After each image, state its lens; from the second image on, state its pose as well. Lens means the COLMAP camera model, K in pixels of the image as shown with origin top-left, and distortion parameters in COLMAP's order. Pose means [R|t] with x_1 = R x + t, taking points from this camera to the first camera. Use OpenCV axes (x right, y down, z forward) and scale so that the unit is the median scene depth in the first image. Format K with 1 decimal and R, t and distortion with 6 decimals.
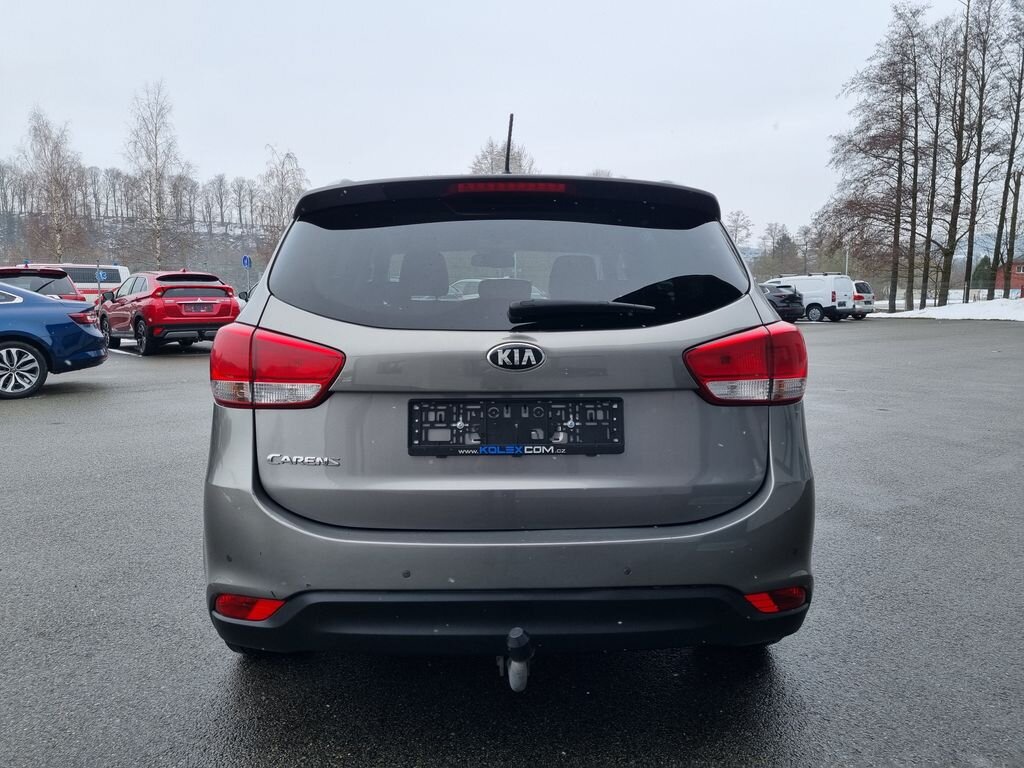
lens RADIAL K [[770.3, 0, 512.8], [0, 770.3, 387.8], [0, 0, 1]] dist [0.063409, -0.066140]
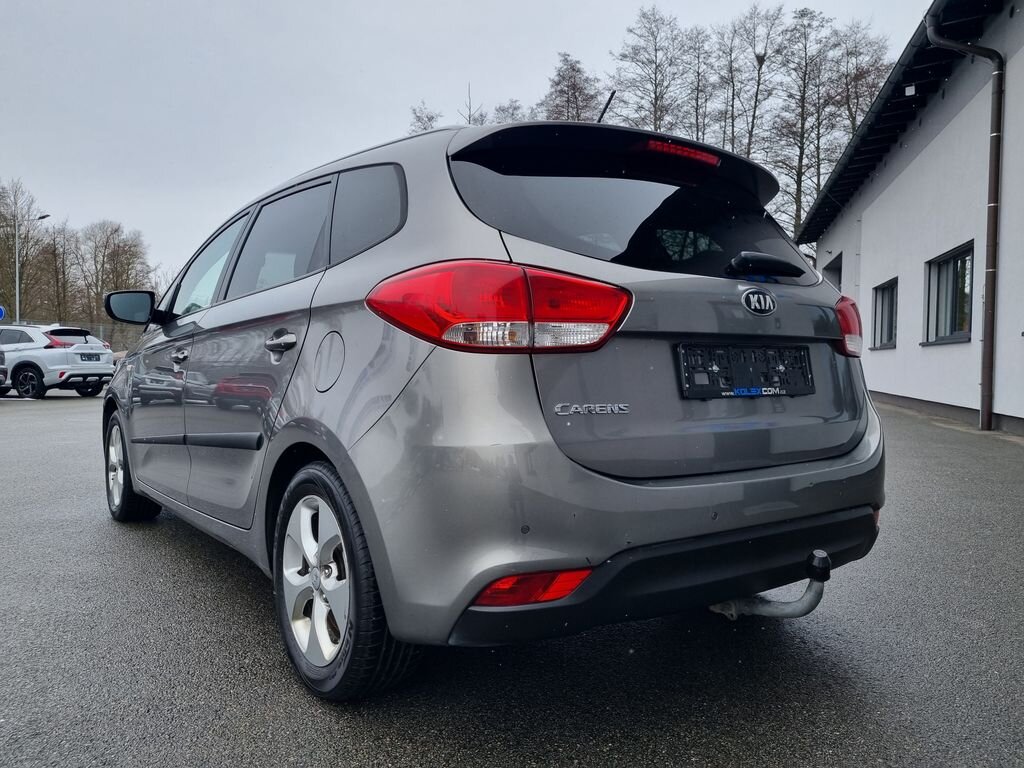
lens RADIAL K [[770.3, 0, 512.8], [0, 770.3, 387.8], [0, 0, 1]] dist [0.063409, -0.066140]
pose [[0.829839, -0.018658, 0.557691, -0.849593], [0.039392, 0.998906, -0.025196, 0.088138], [-0.556611, 0.042877, 0.829666, 0.311650]]
